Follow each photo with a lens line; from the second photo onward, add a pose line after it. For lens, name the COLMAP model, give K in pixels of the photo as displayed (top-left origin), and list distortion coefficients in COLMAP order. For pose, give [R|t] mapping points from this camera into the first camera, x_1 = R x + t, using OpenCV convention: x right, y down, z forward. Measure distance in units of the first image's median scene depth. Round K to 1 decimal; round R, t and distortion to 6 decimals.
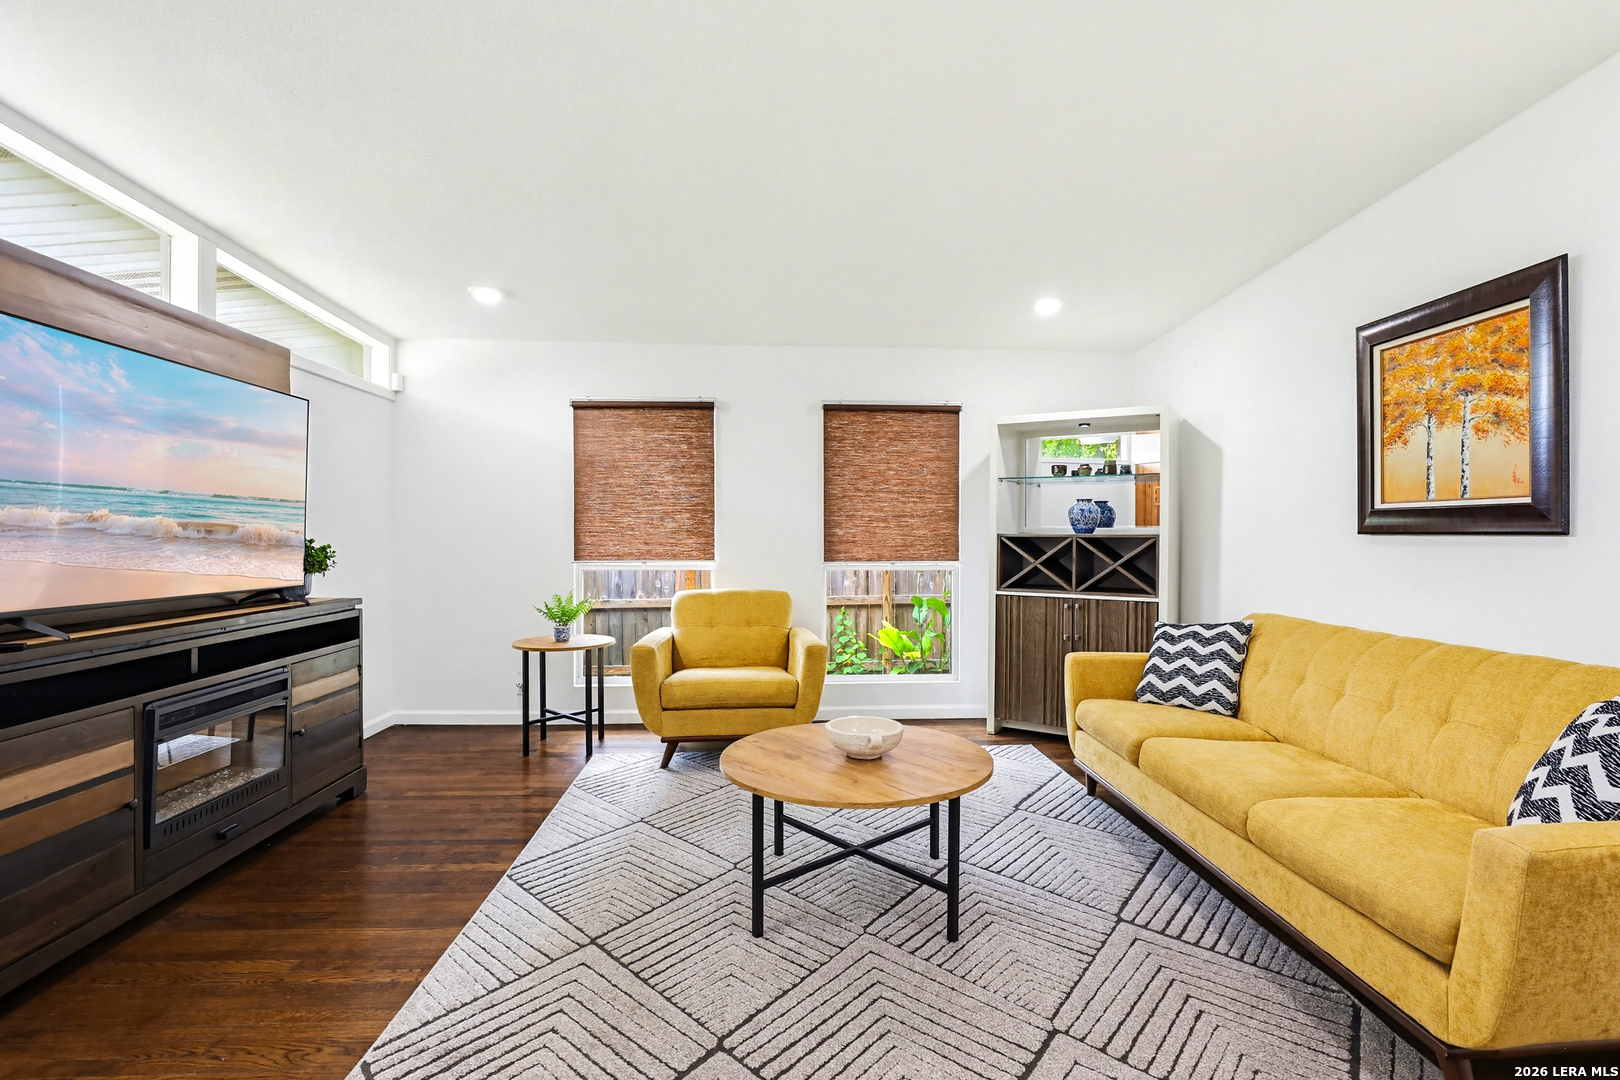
lens RADIAL K [[754.5, 0, 812.1], [0, 754.5, 542.3], [0, 0, 1]] dist [-0.033319, 0.005189]
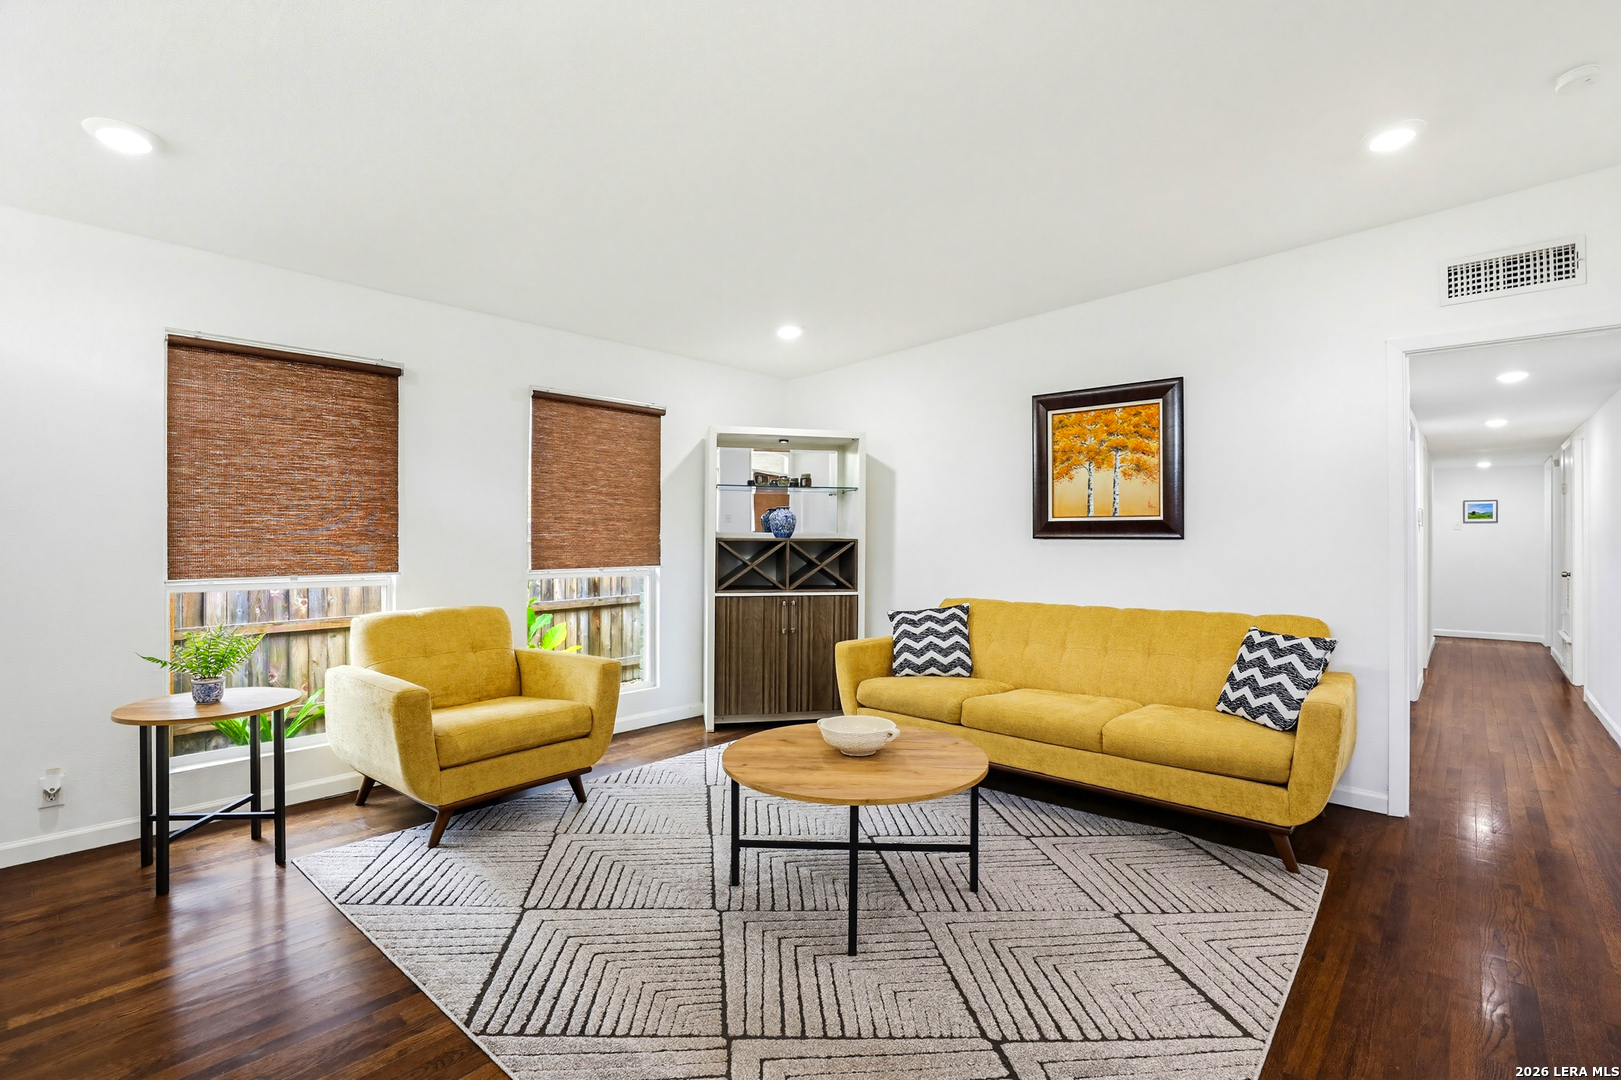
lens RADIAL K [[754.9, 0, 801.6], [0, 754.9, 534.1], [0, 0, 1]] dist [-0.033319, 0.005189]
pose [[0.714215, 0.003406, 0.699918, -0.548007], [0.007110, 0.999901, -0.012121, -0.004430], [-0.699890, 0.013634, 0.714120, 0.238109]]
